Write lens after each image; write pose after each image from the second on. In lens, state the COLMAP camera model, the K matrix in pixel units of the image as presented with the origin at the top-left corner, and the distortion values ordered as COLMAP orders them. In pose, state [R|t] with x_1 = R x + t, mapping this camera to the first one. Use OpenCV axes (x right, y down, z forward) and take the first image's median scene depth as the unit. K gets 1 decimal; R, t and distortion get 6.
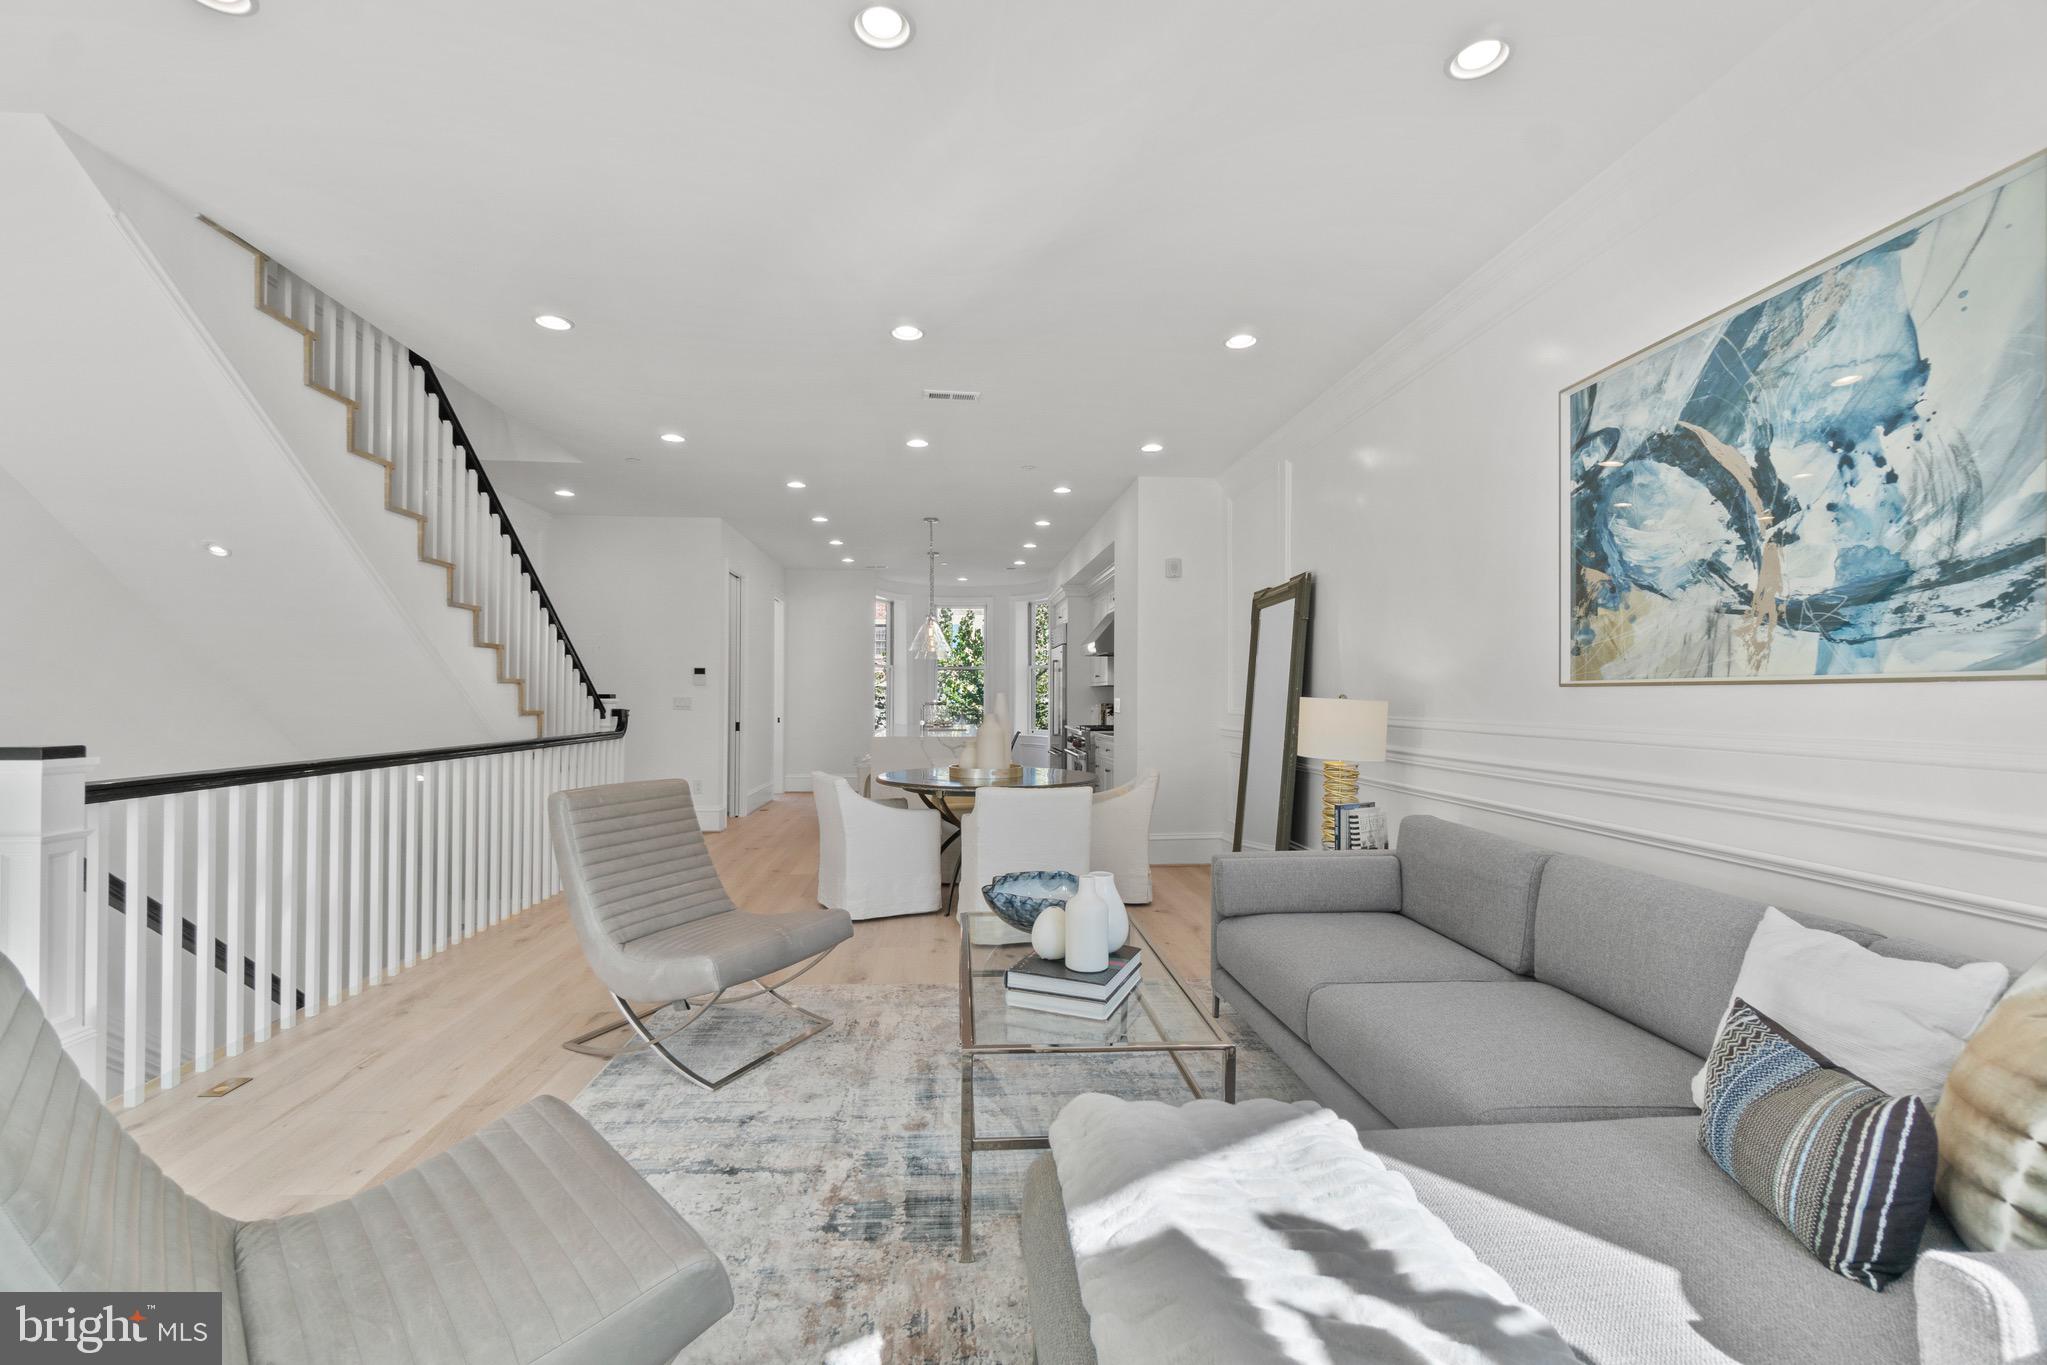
lens RADIAL K [[885.0, 0, 1005.9], [0, 885.0, 682.7], [0, 0, 1]] dist [-0.003791, 0.000150]
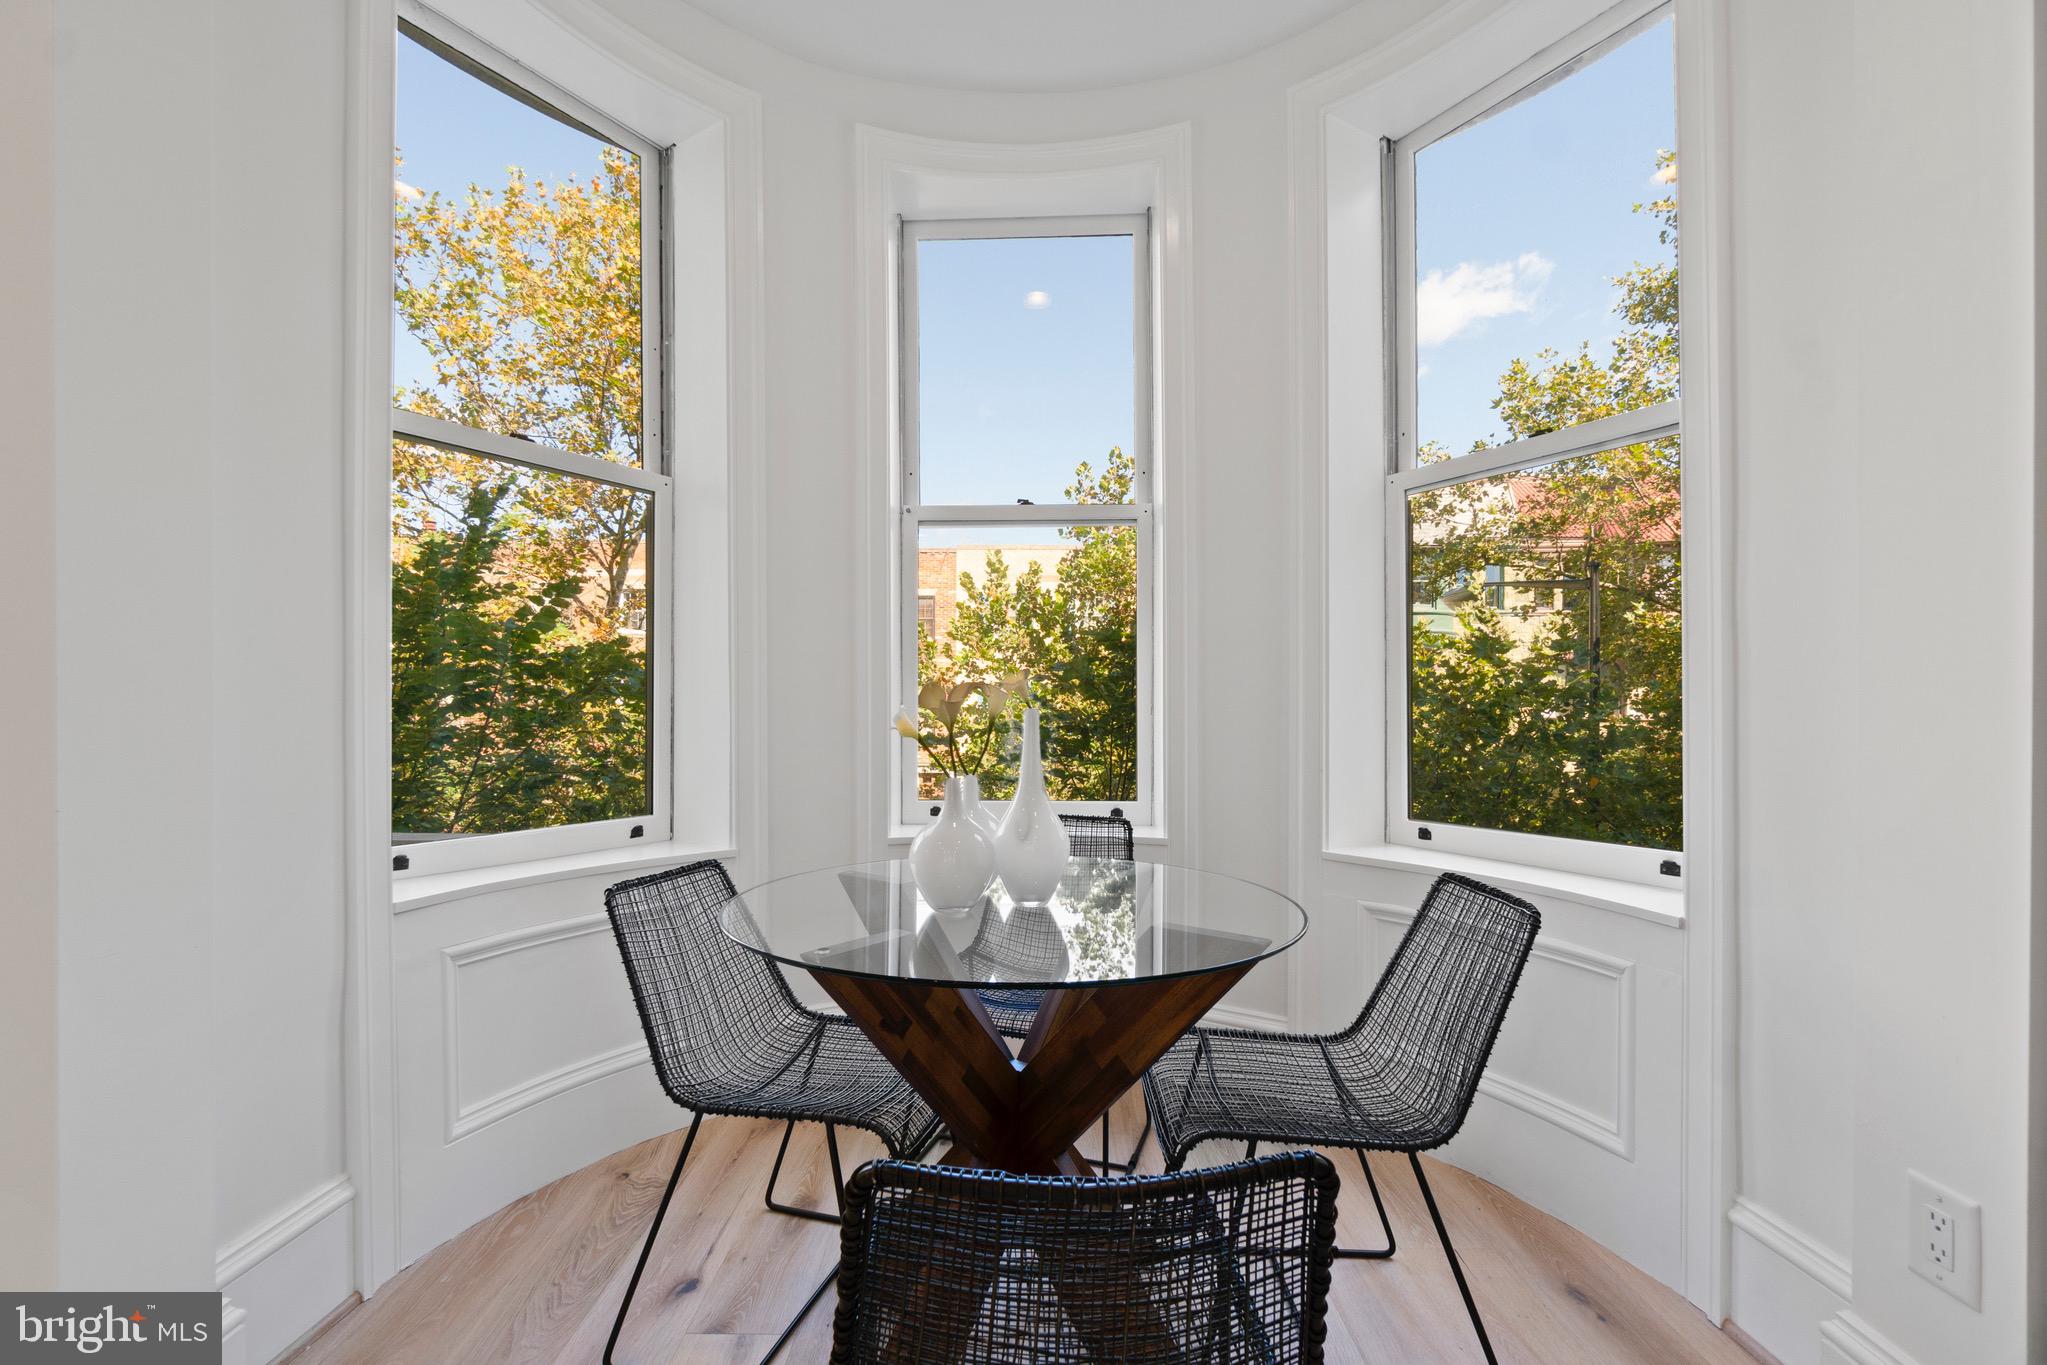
lens RADIAL K [[887.9, 0, 1023.5], [0, 887.9, 682.5], [0, 0, 1]] dist [0.001904, 0.000234]
pose [[0.997720, -0.013446, -0.066140, -0.098377], [0.013822, 0.999891, 0.005222, 0.059393], [0.066063, -0.006124, 0.997797, 2.016845]]
